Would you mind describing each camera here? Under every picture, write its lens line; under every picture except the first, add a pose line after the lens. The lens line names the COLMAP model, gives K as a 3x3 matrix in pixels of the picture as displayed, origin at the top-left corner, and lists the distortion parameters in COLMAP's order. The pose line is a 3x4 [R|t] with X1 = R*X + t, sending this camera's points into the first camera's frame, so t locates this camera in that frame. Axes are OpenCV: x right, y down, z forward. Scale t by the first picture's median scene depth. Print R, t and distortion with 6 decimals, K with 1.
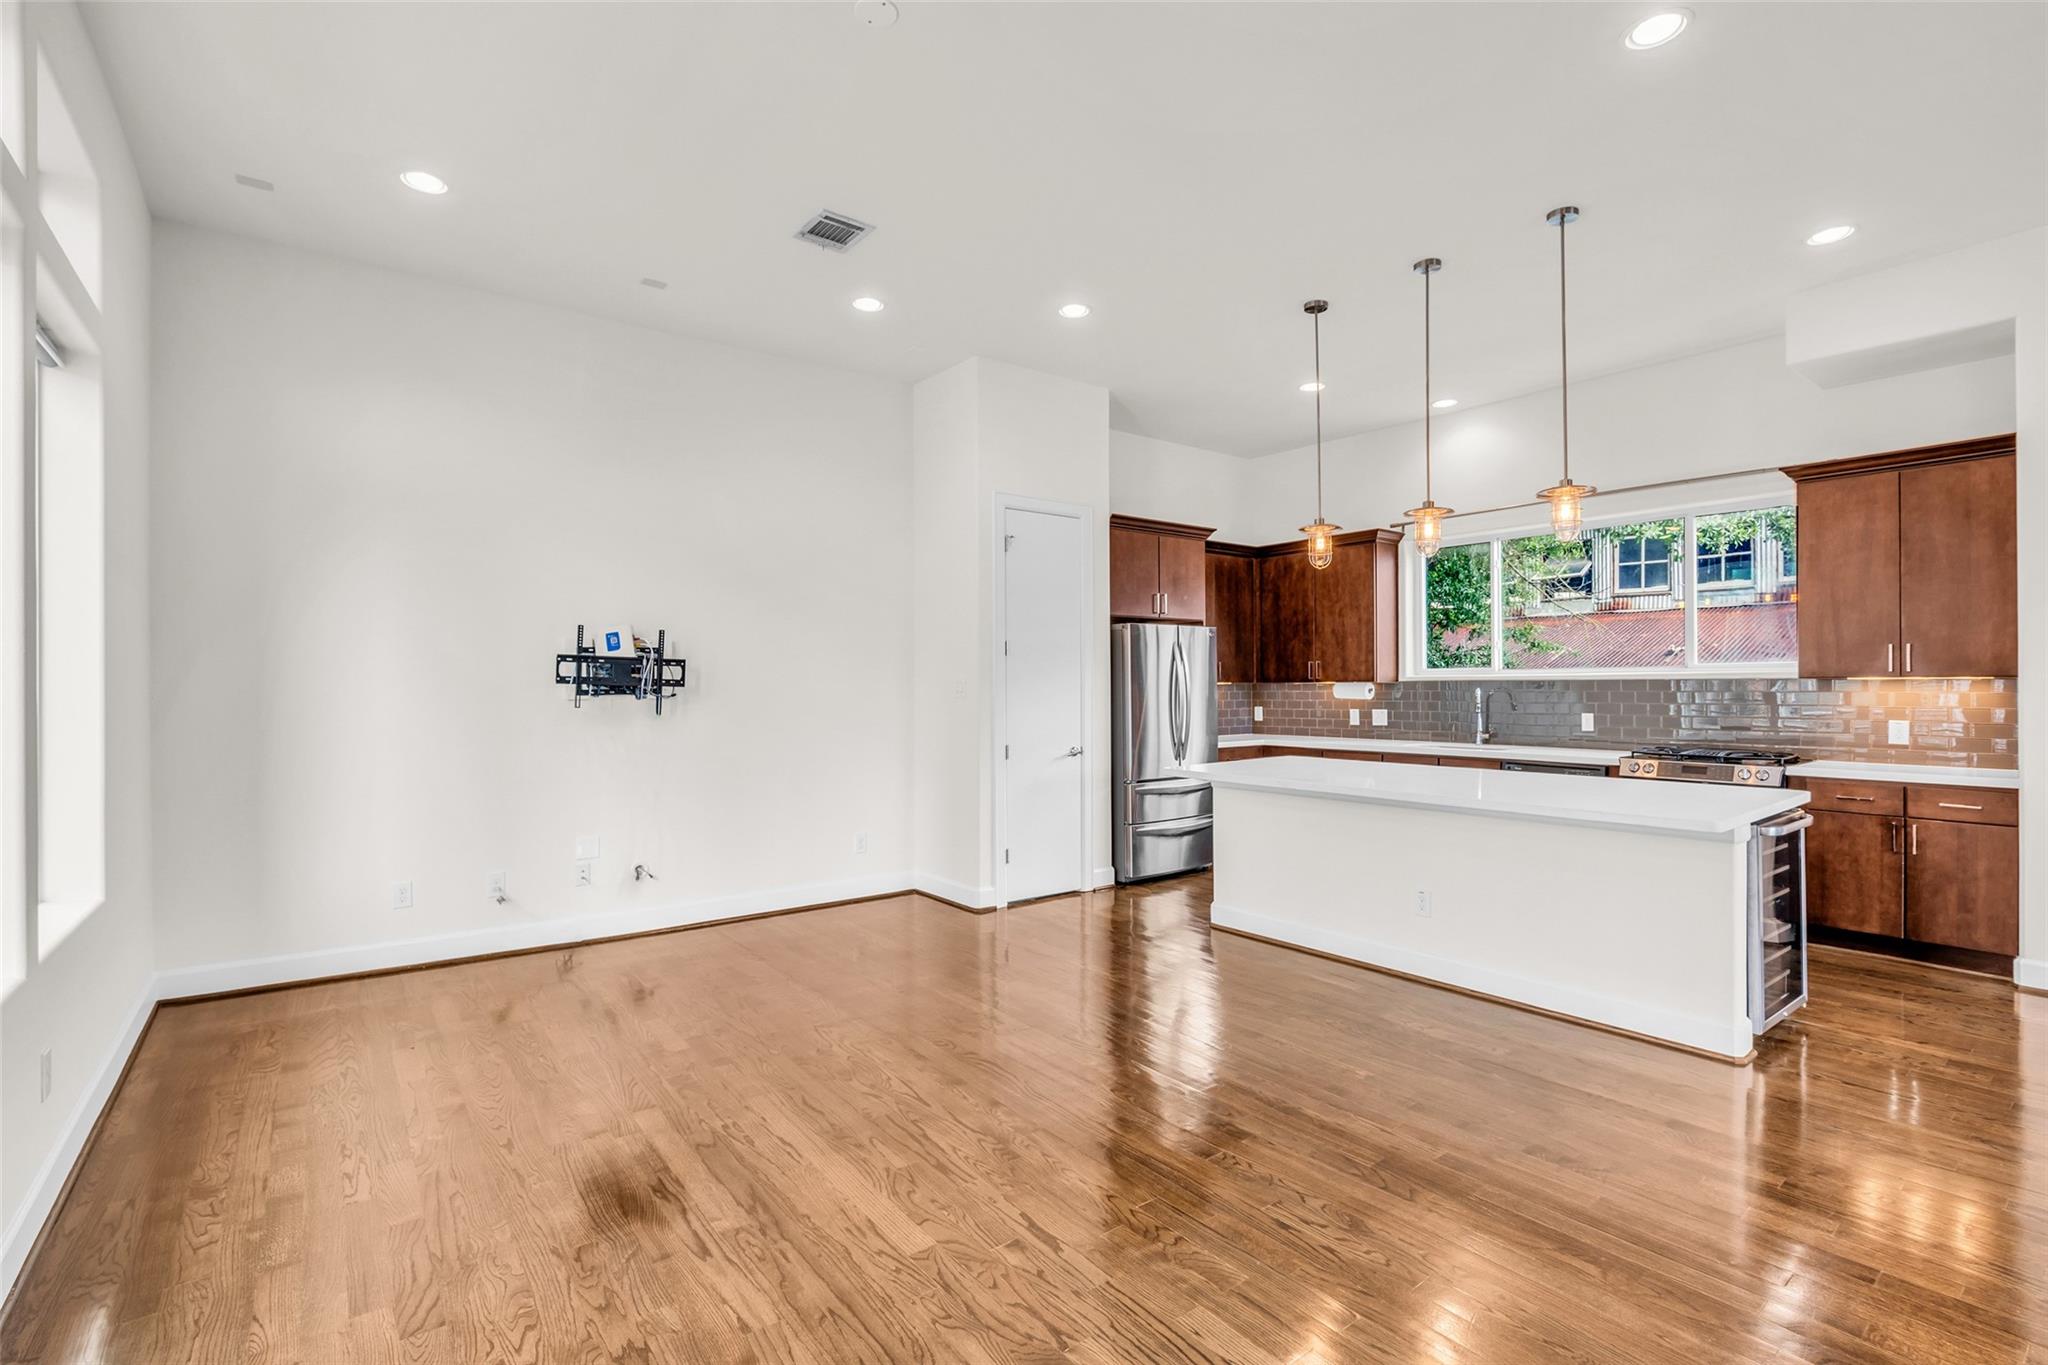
lens RADIAL K [[927.1, 0, 1014.1], [0, 927.1, 683.3], [0, 0, 1]] dist [-0.026645, 0.010698]
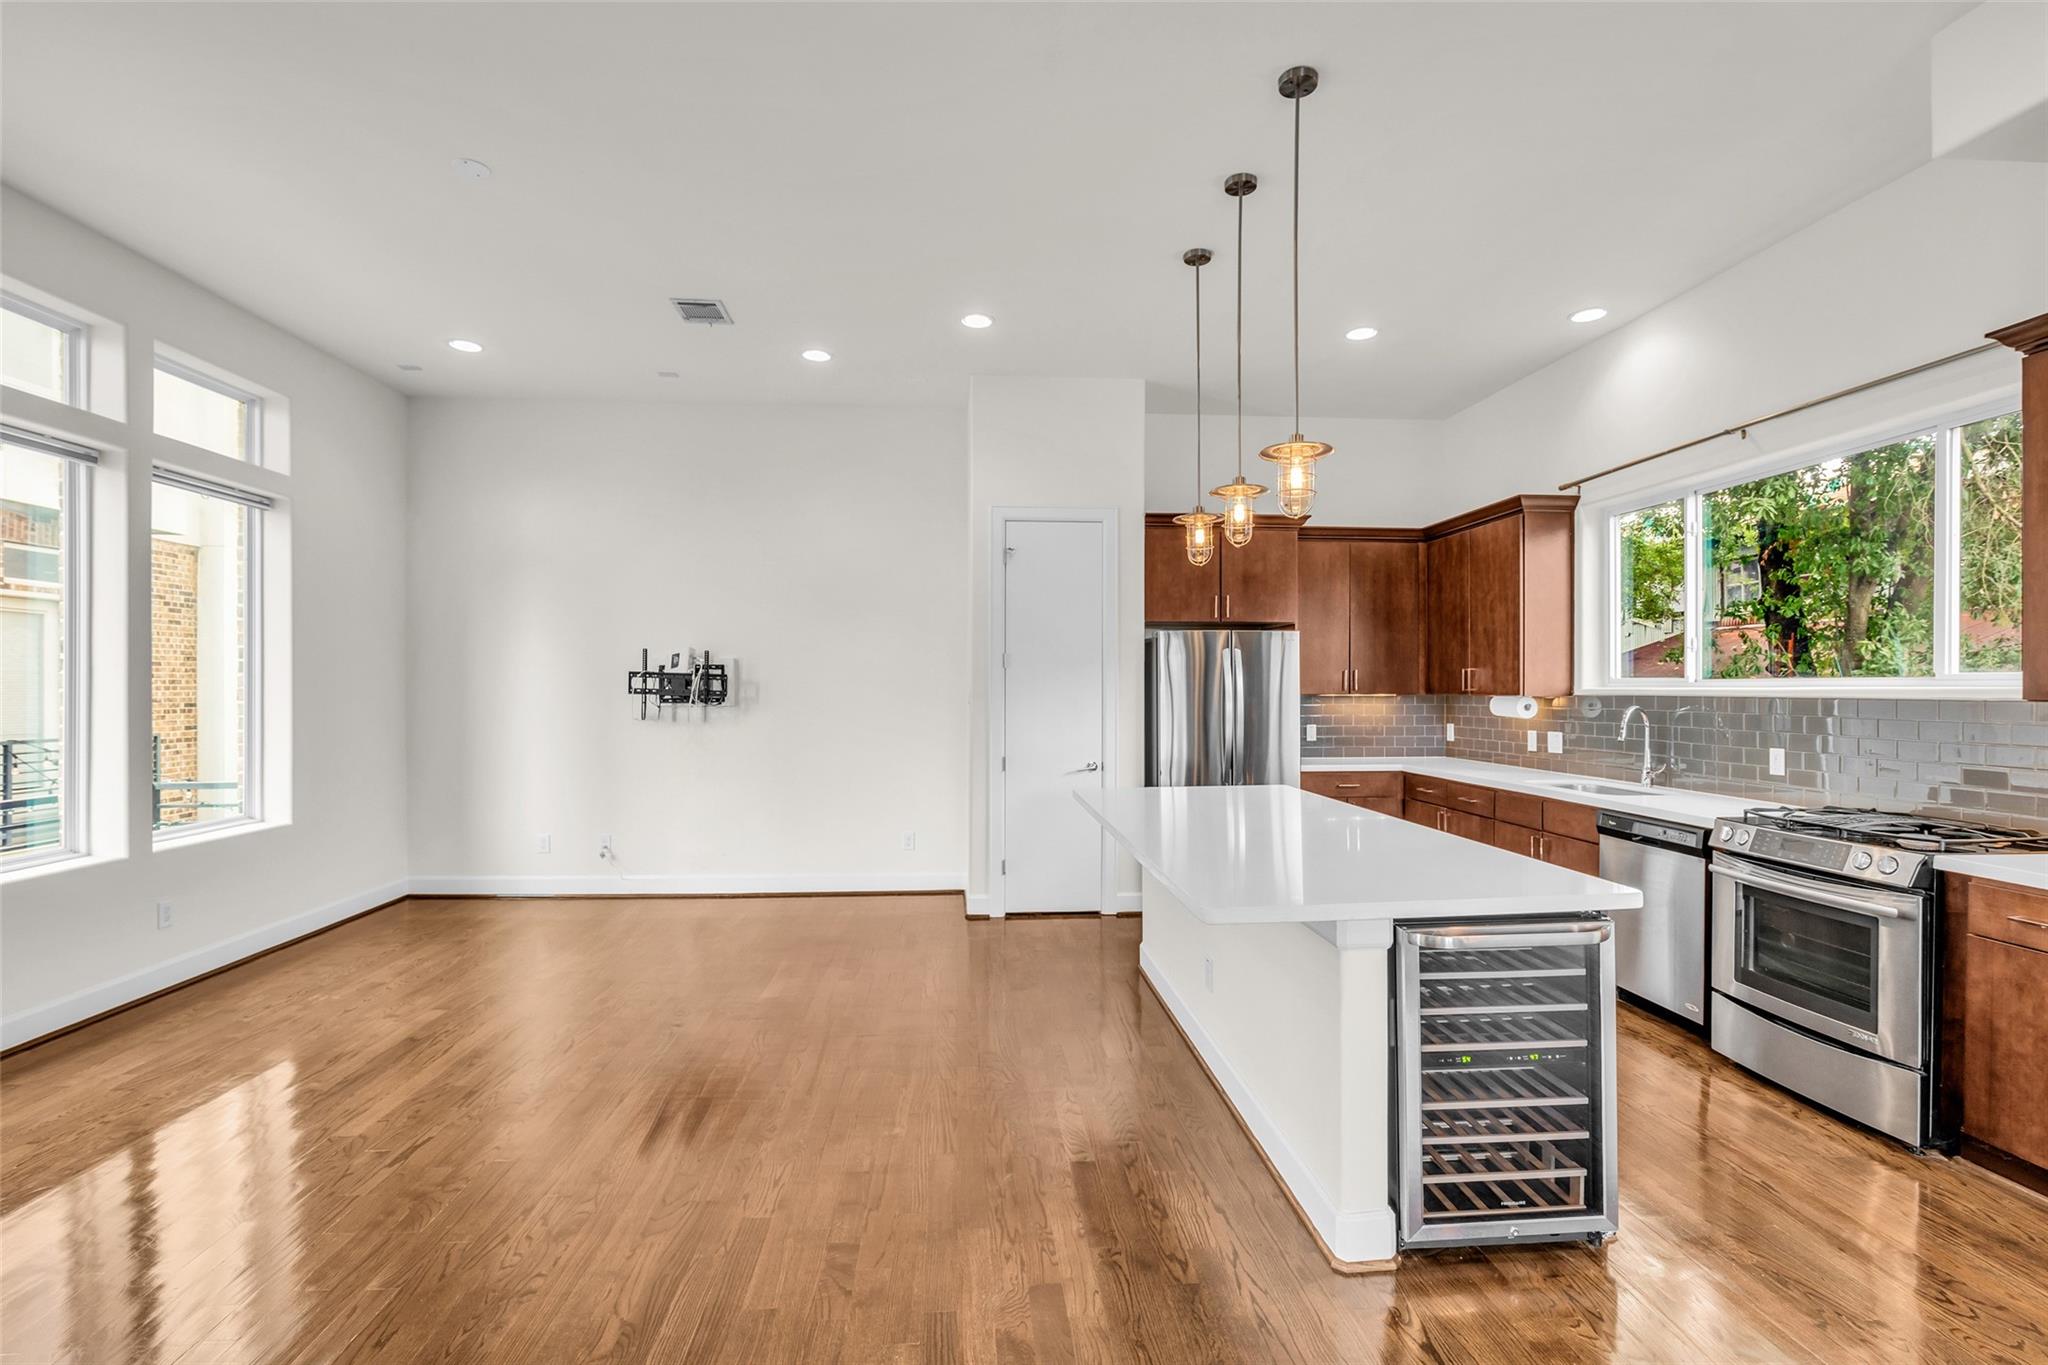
lens RADIAL K [[927.1, 0, 1014.1], [0, 927.1, 683.3], [0, 0, 1]] dist [-0.026645, 0.010698]
pose [[0.840314, 0.002078, -0.542096, 0.541817], [-0.002568, 0.999997, -0.000148, -0.012829], [0.542094, 0.001517, 0.840317, 0.161259]]
